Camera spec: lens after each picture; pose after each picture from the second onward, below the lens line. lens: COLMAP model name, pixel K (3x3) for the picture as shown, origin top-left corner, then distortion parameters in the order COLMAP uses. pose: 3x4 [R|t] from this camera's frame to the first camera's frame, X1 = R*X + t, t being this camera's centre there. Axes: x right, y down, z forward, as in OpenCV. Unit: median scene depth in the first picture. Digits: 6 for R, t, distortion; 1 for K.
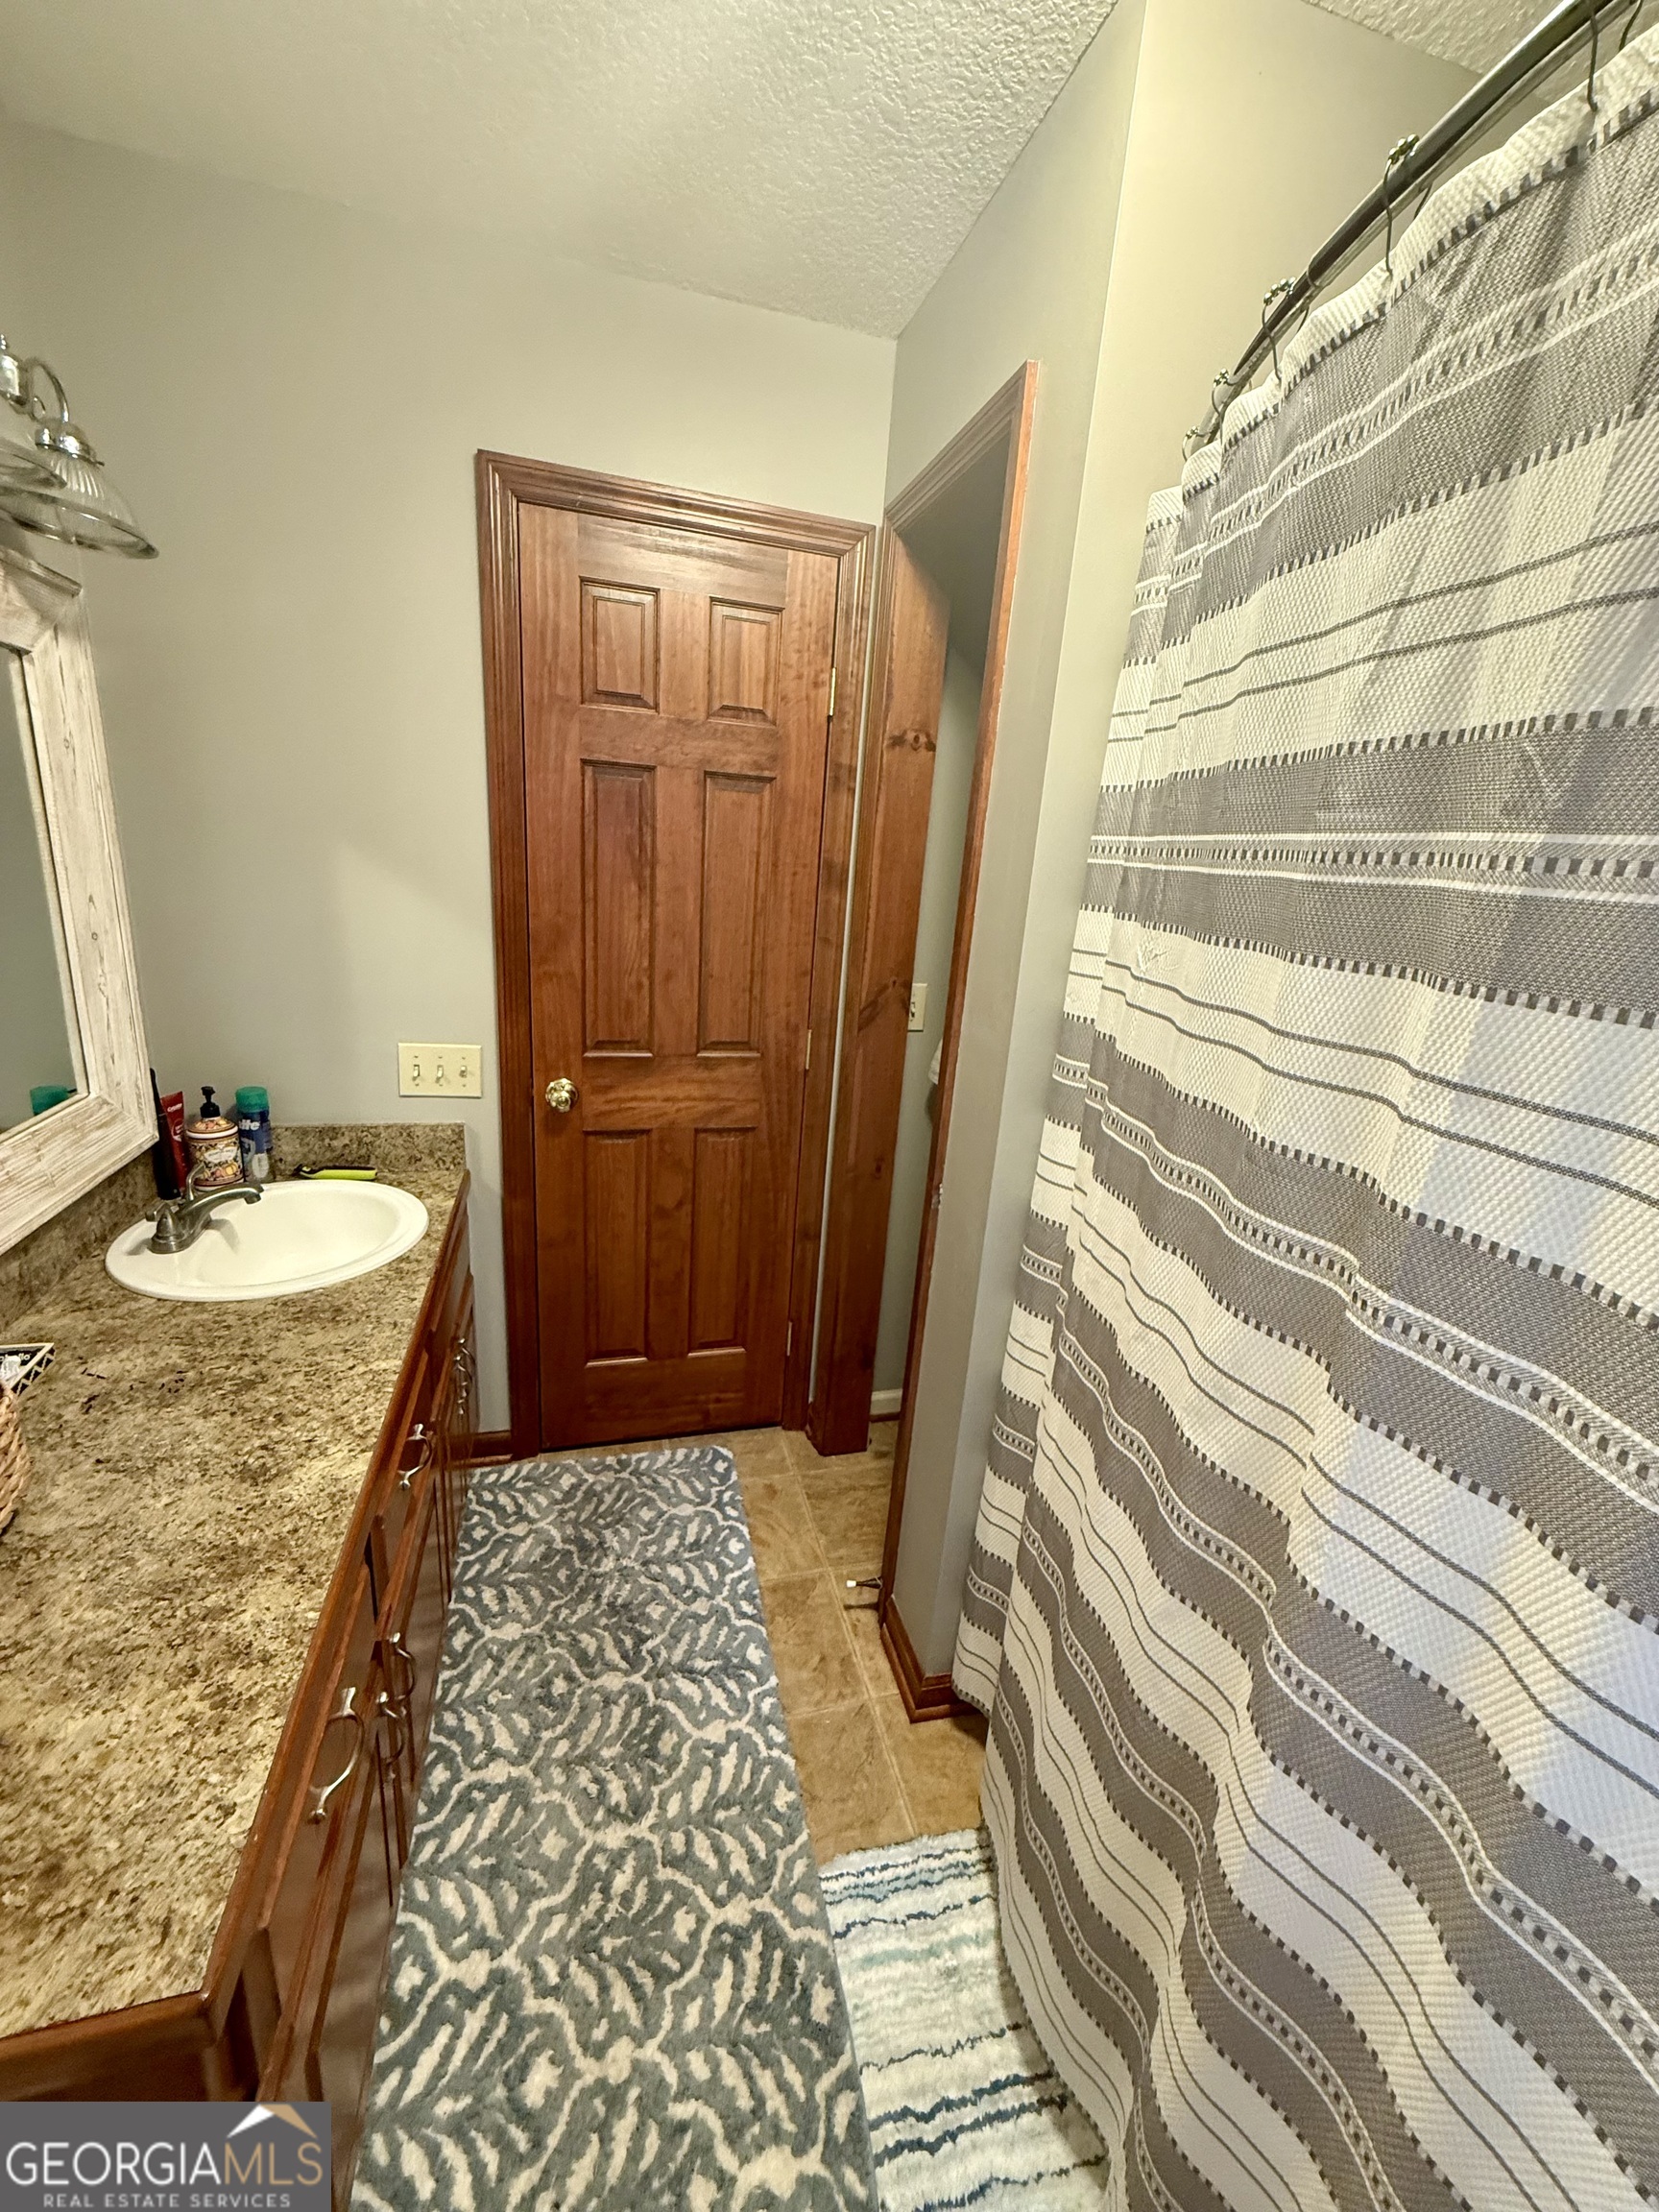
lens RADIAL K [[900.7, 0, 829.5], [0, 900.7, 1106.0], [0, 0, 1]] dist [-0.000593, -0.000145]
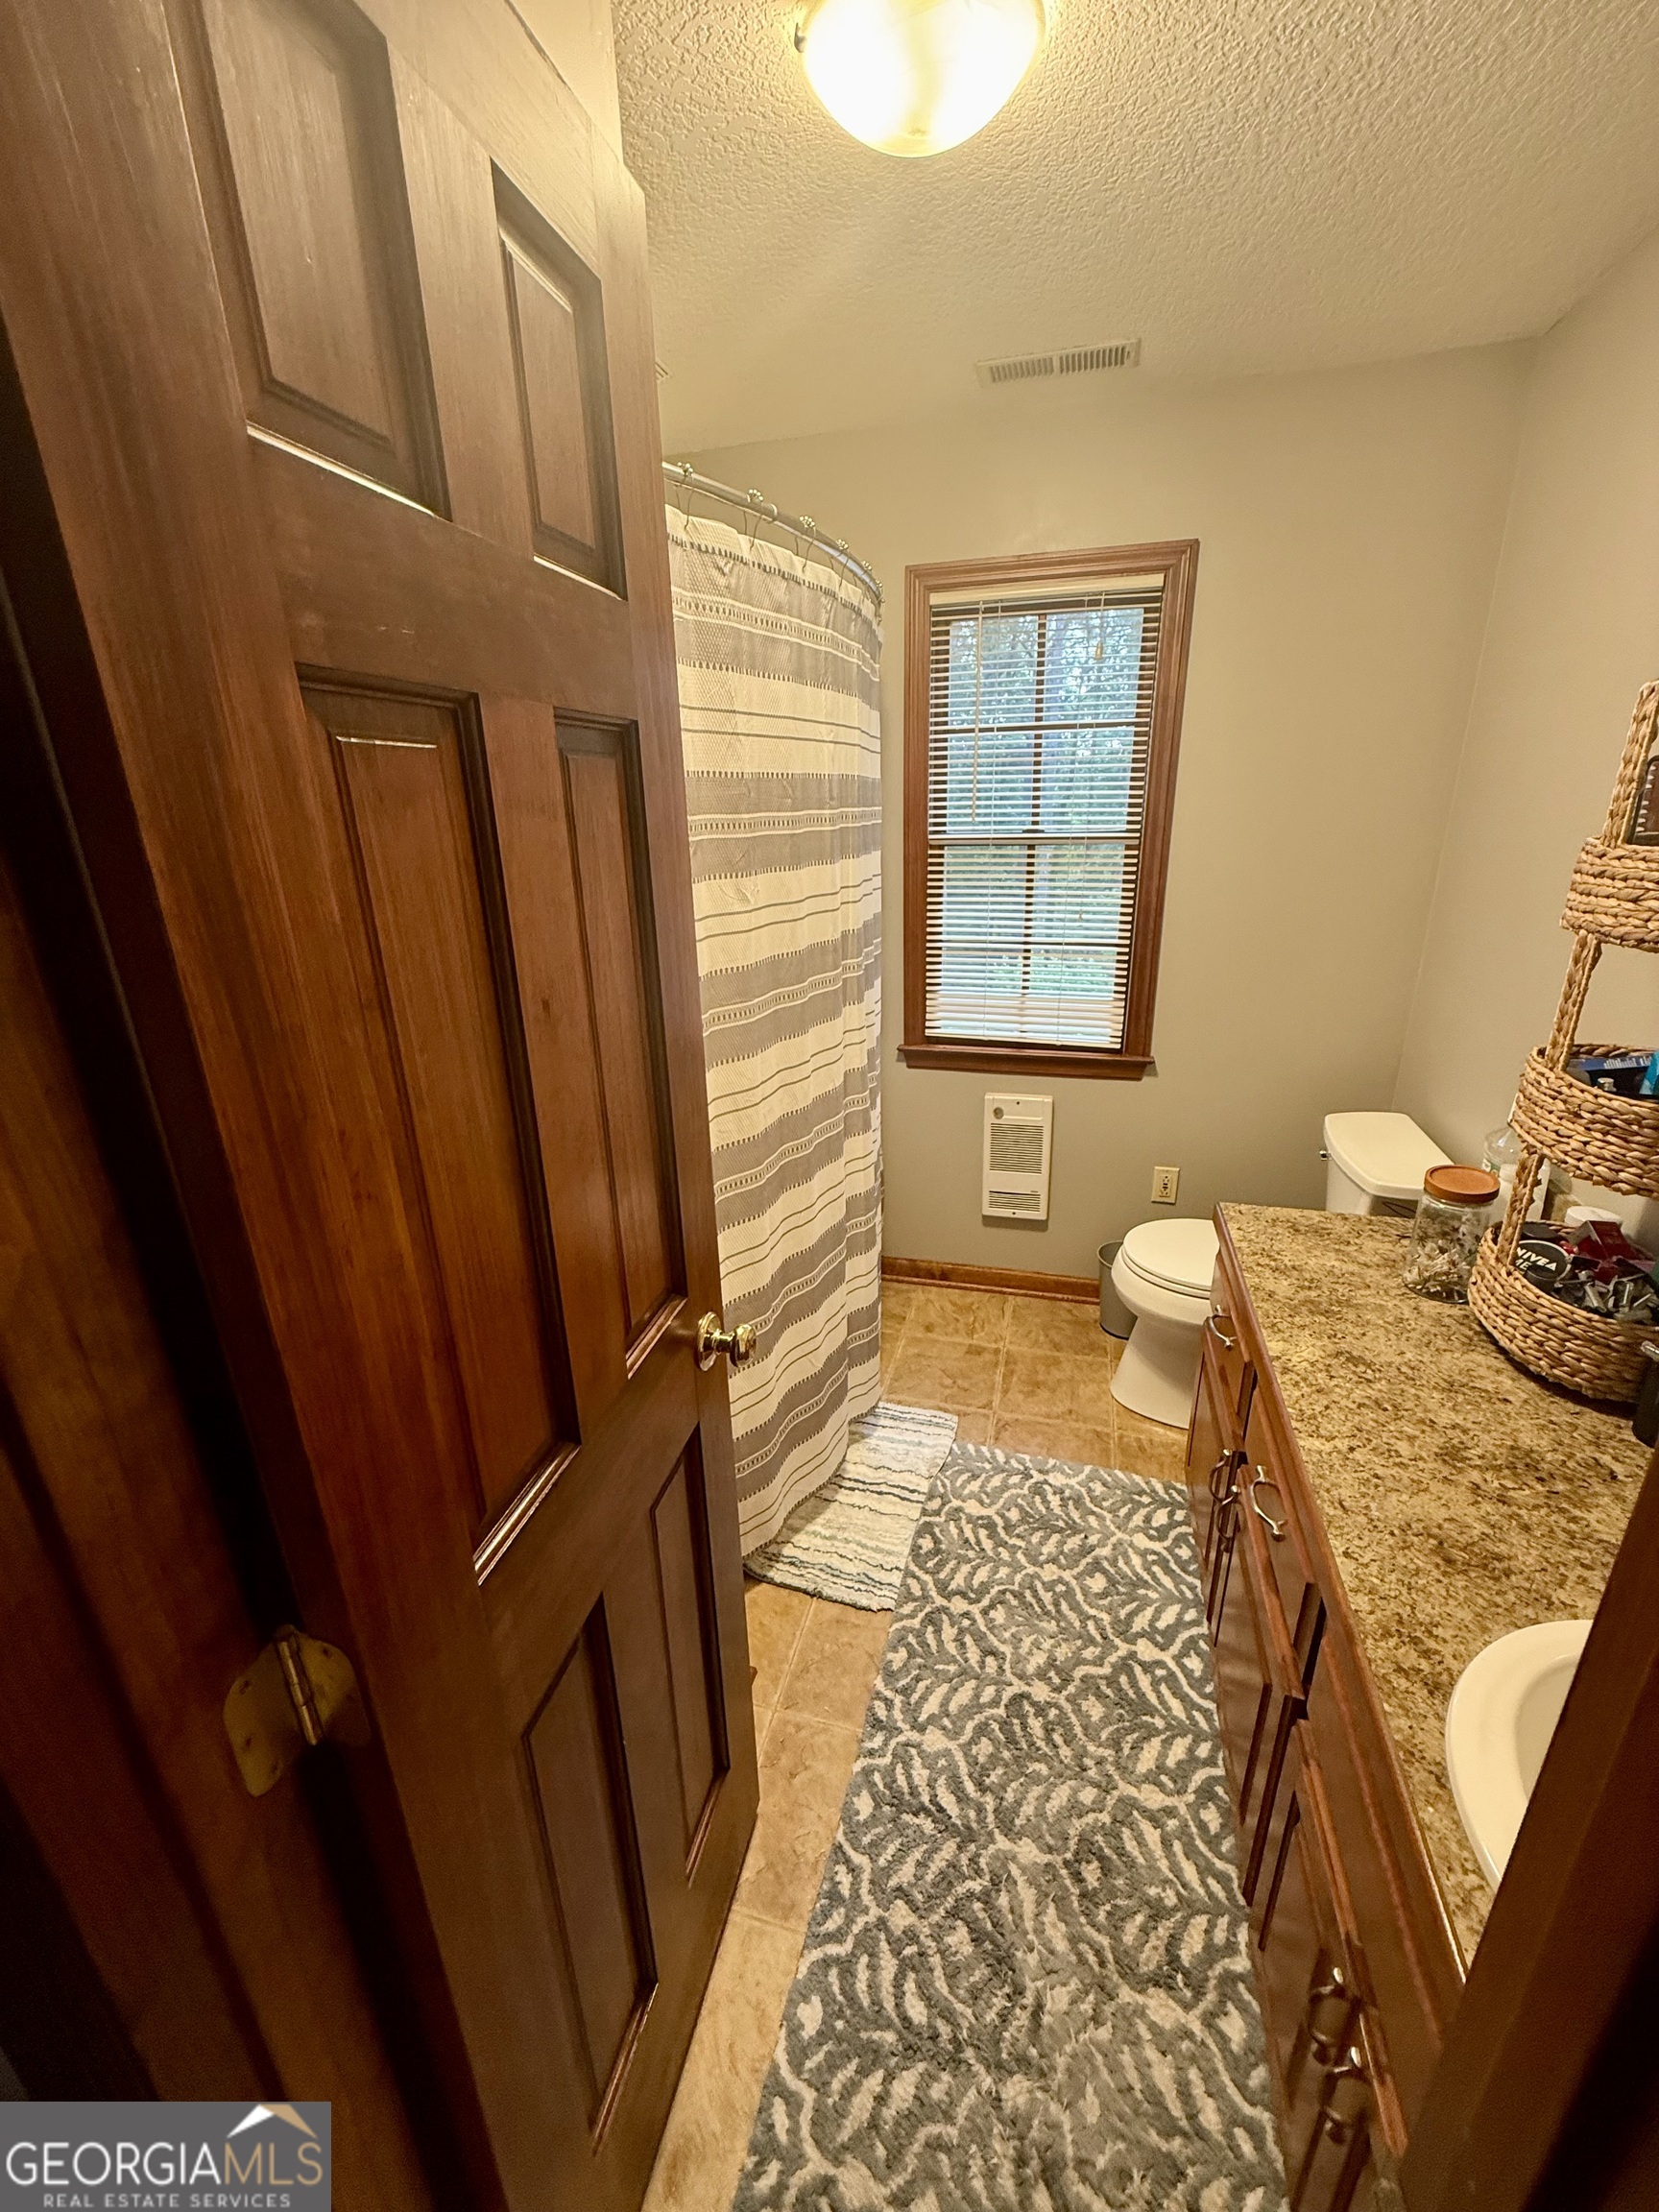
lens RADIAL K [[885.5, 0, 829.5], [0, 885.5, 1106.0], [0, 0, 1]] dist [-0.000181, 0.000301]
pose [[-0.862391, -0.216712, 0.457513, -0.369176], [0.101357, 0.811530, 0.575453, -0.518626], [-0.495993, 0.542637, -0.677891, 1.529998]]
